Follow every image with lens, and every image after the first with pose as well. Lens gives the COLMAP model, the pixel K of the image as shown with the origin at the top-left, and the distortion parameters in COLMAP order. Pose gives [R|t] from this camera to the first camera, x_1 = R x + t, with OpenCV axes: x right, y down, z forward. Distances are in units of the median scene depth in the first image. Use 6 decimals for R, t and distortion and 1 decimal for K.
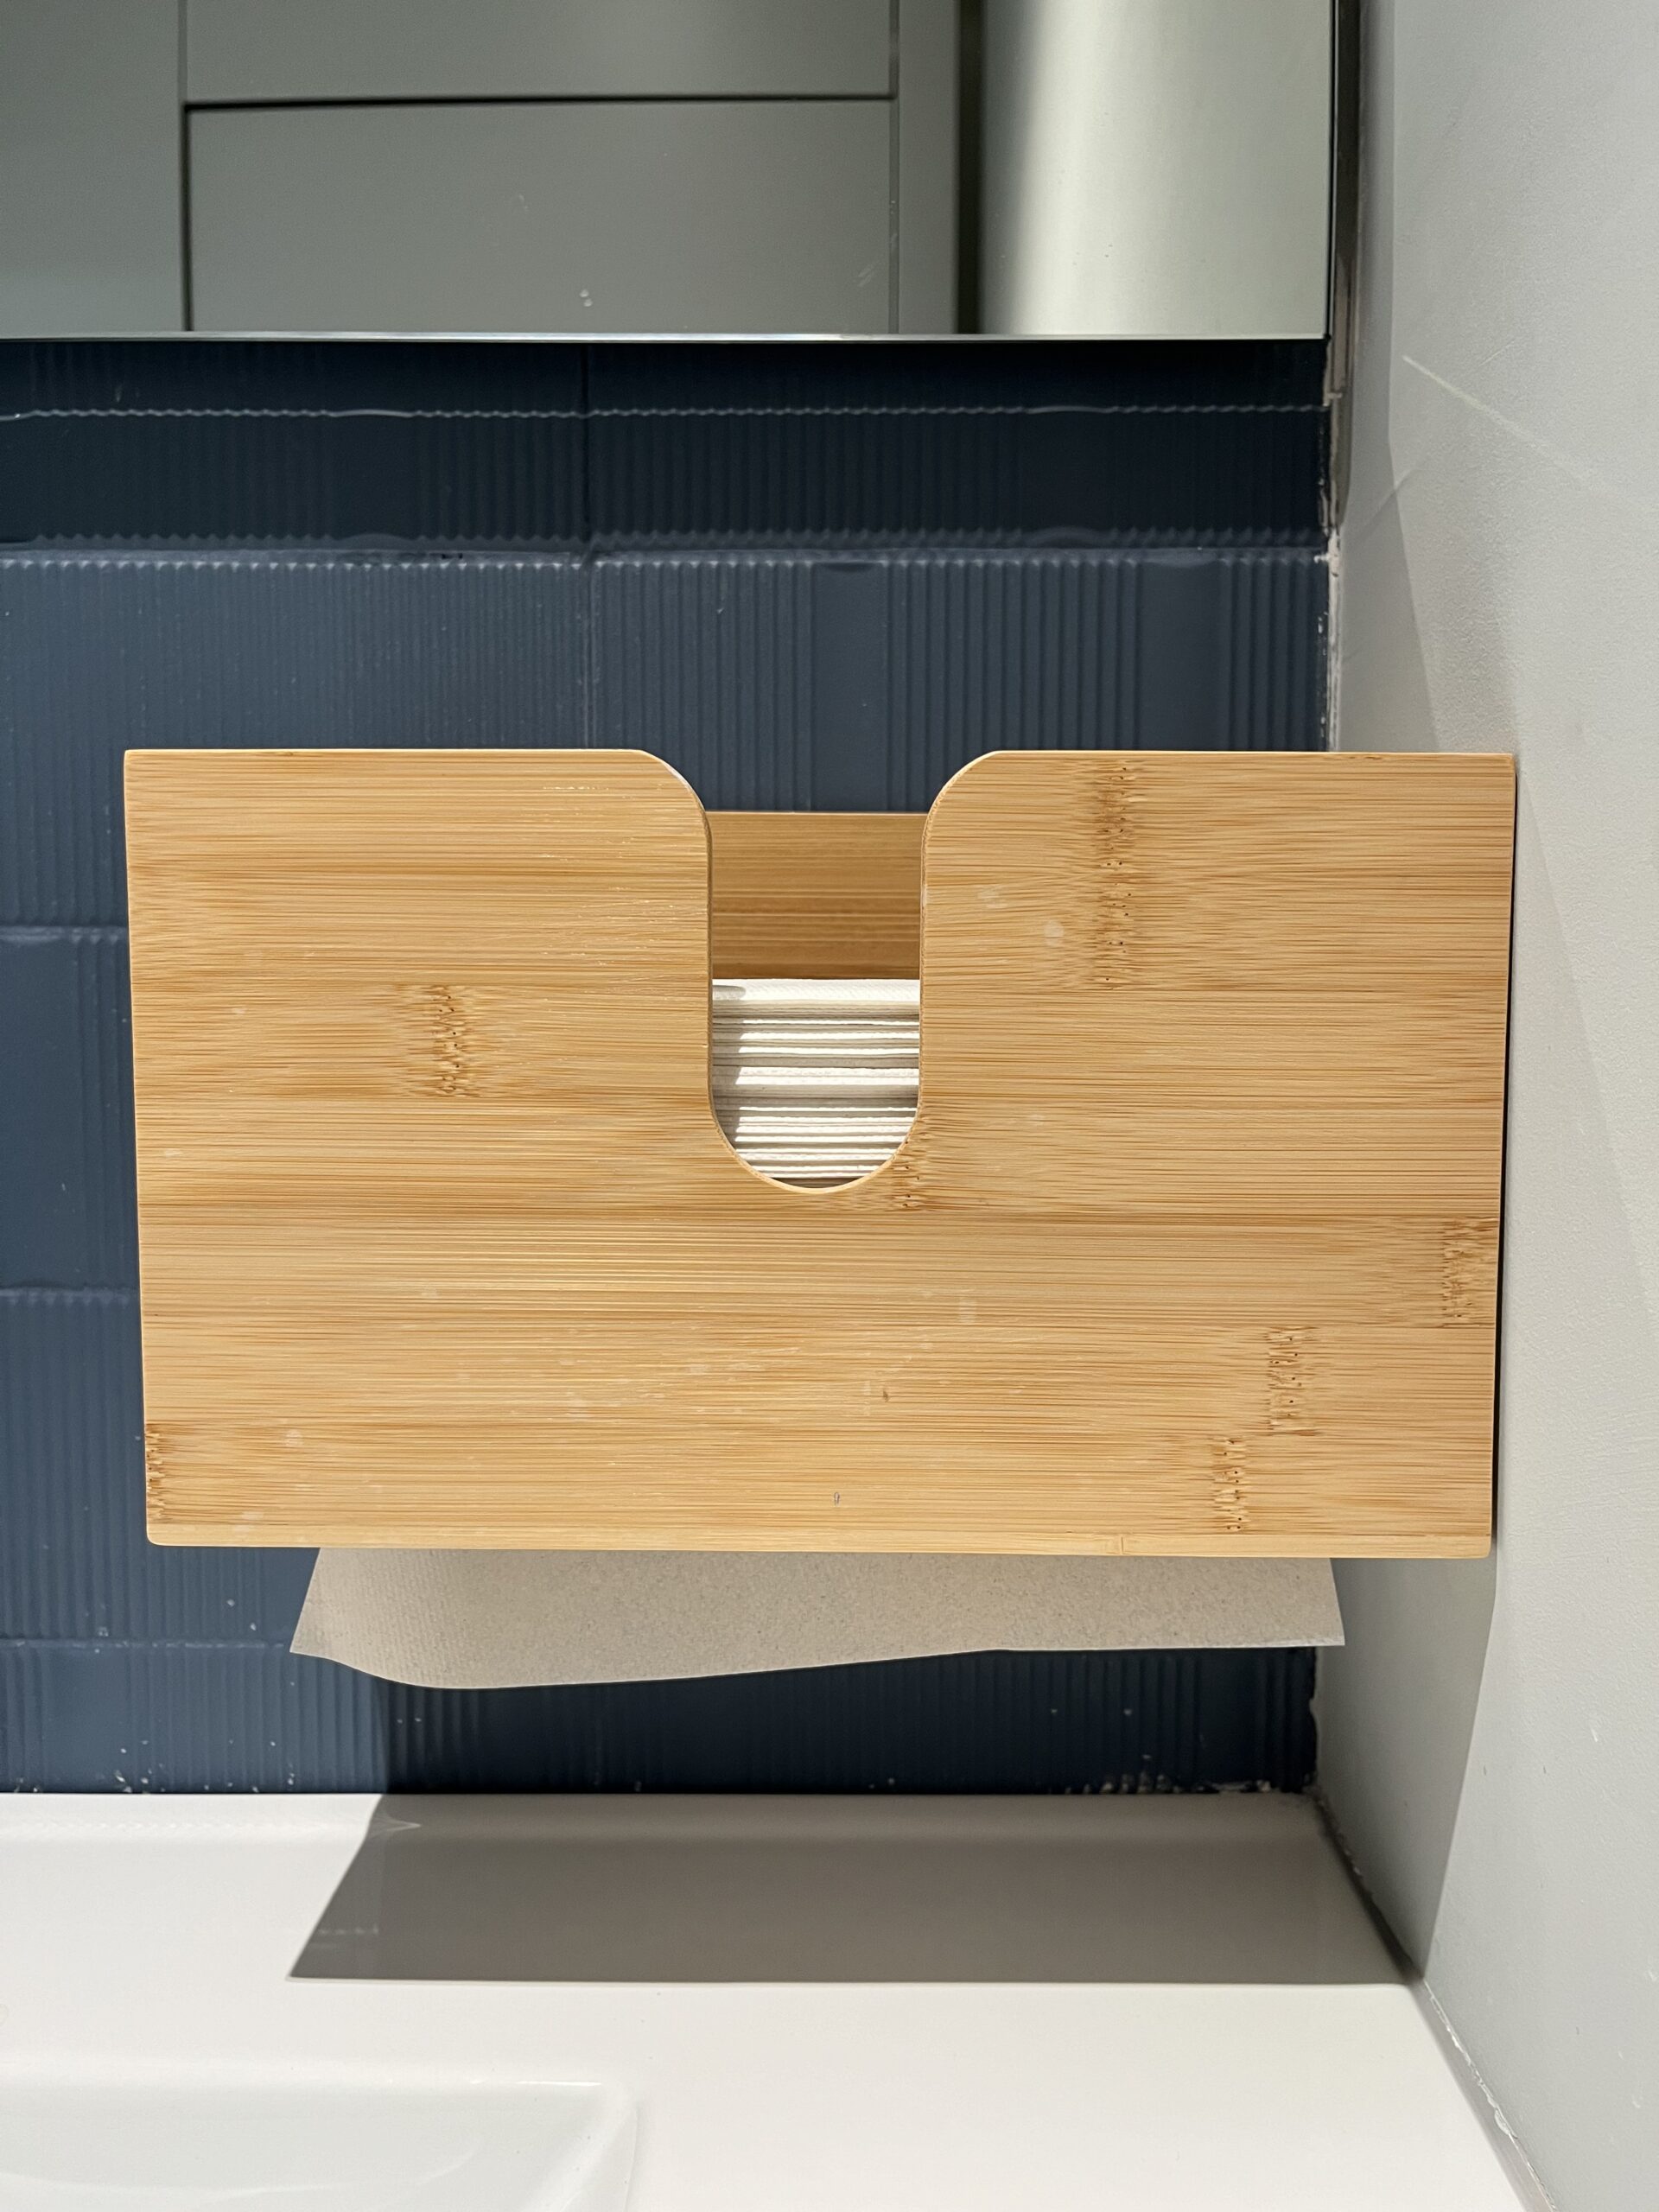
lens RADIAL K [[1651.8, 0, 820.5], [0, 1651.8, 1101.3], [0, 0, 1]] dist [0.078067, -0.103329]
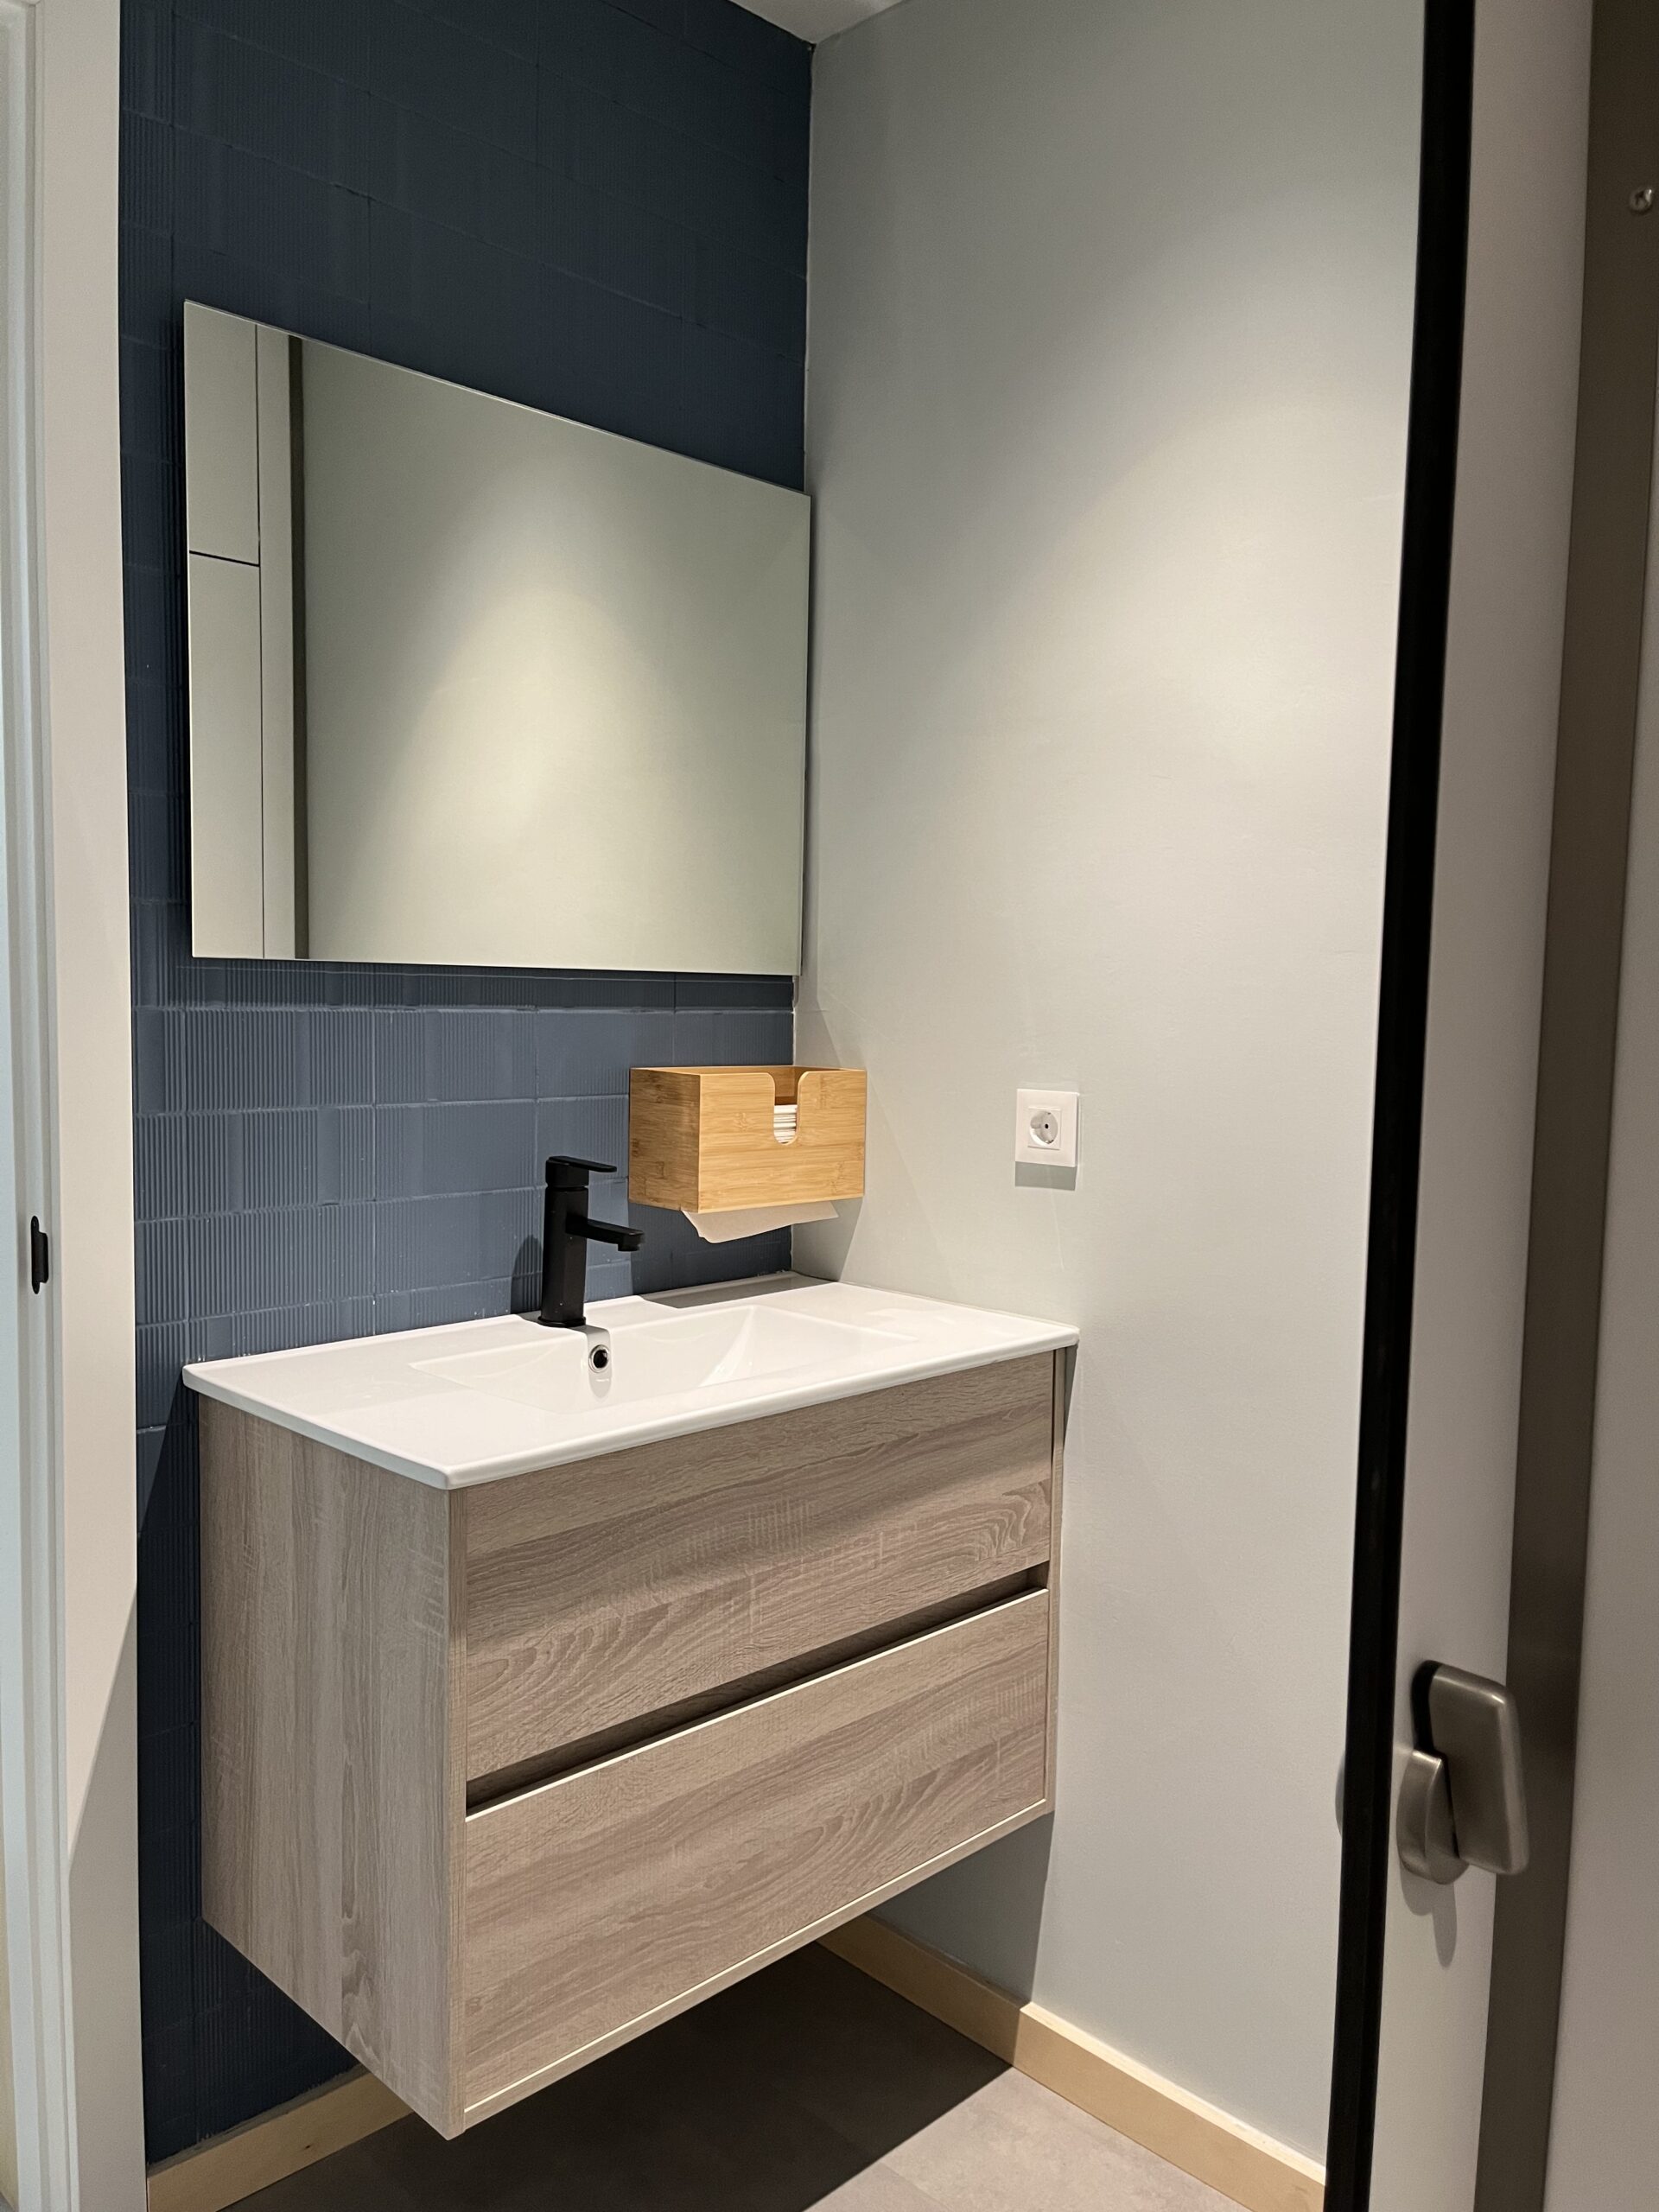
lens RADIAL K [[1651.8, 0, 820.5], [0, 1651.8, 1101.3], [0, 0, 1]] dist [0.078067, -0.103329]
pose [[0.691841, -0.036201, 0.721141, -4.217376], [0.035758, 0.999235, 0.015856, -0.191238], [-0.721164, 0.014816, 0.692606, -3.232570]]
